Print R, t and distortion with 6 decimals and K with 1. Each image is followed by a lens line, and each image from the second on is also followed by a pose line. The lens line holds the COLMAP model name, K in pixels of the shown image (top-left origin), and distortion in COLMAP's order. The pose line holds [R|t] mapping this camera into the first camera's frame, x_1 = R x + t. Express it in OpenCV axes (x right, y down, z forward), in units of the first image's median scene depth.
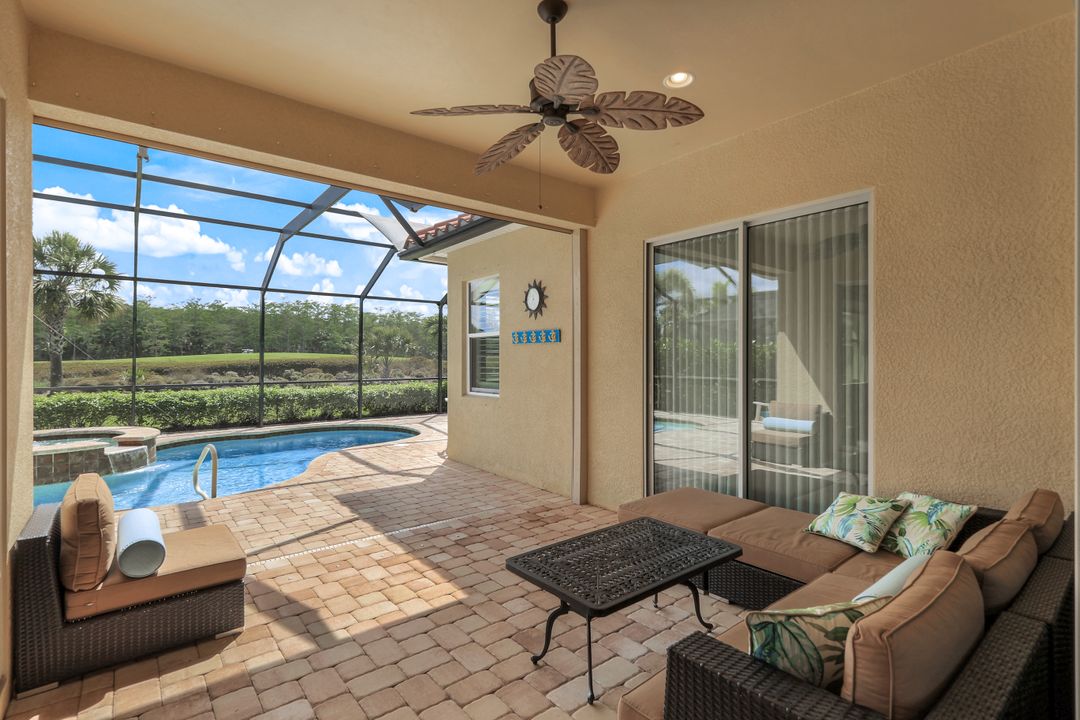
lens RADIAL K [[508.6, 0, 540.3], [0, 508.6, 359.6], [0, 0, 1]] dist [0.003070, 0.000678]
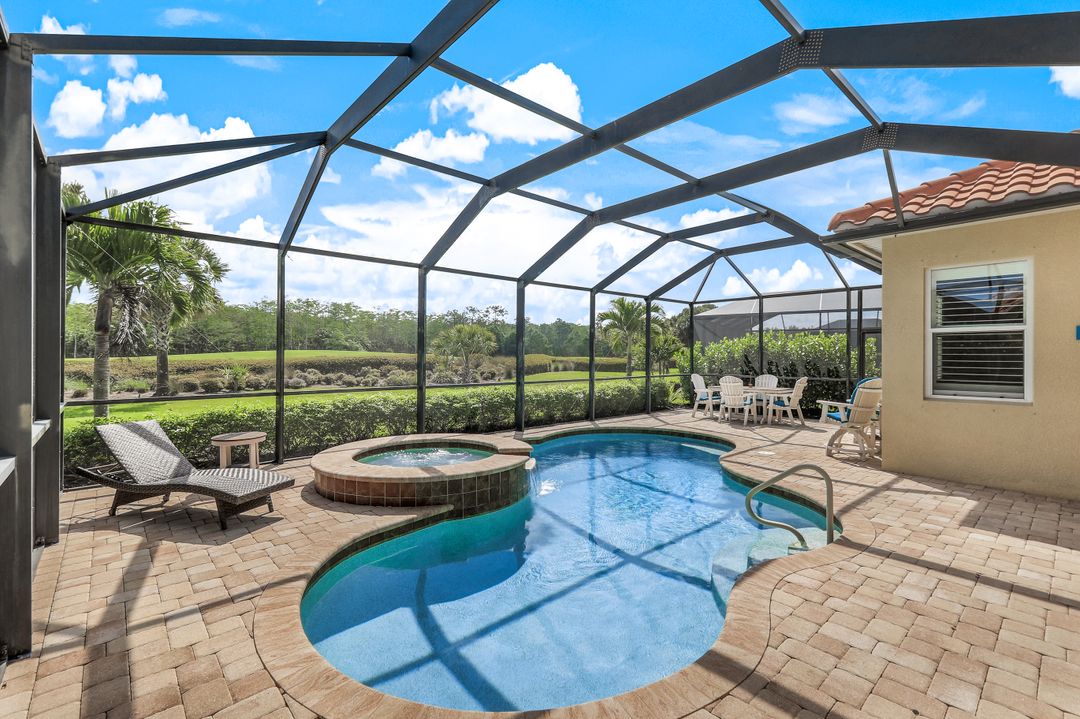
lens RADIAL K [[480.2, 0, 538.8], [0, 480.2, 356.5], [0, 0, 1]] dist [0.003065, 0.000387]
pose [[0.998766, 0.001400, 0.049647, -0.523173], [-0.001355, 0.999999, -0.000946, -0.000685], [-0.049648, 0.000877, 0.998766, 0.125564]]
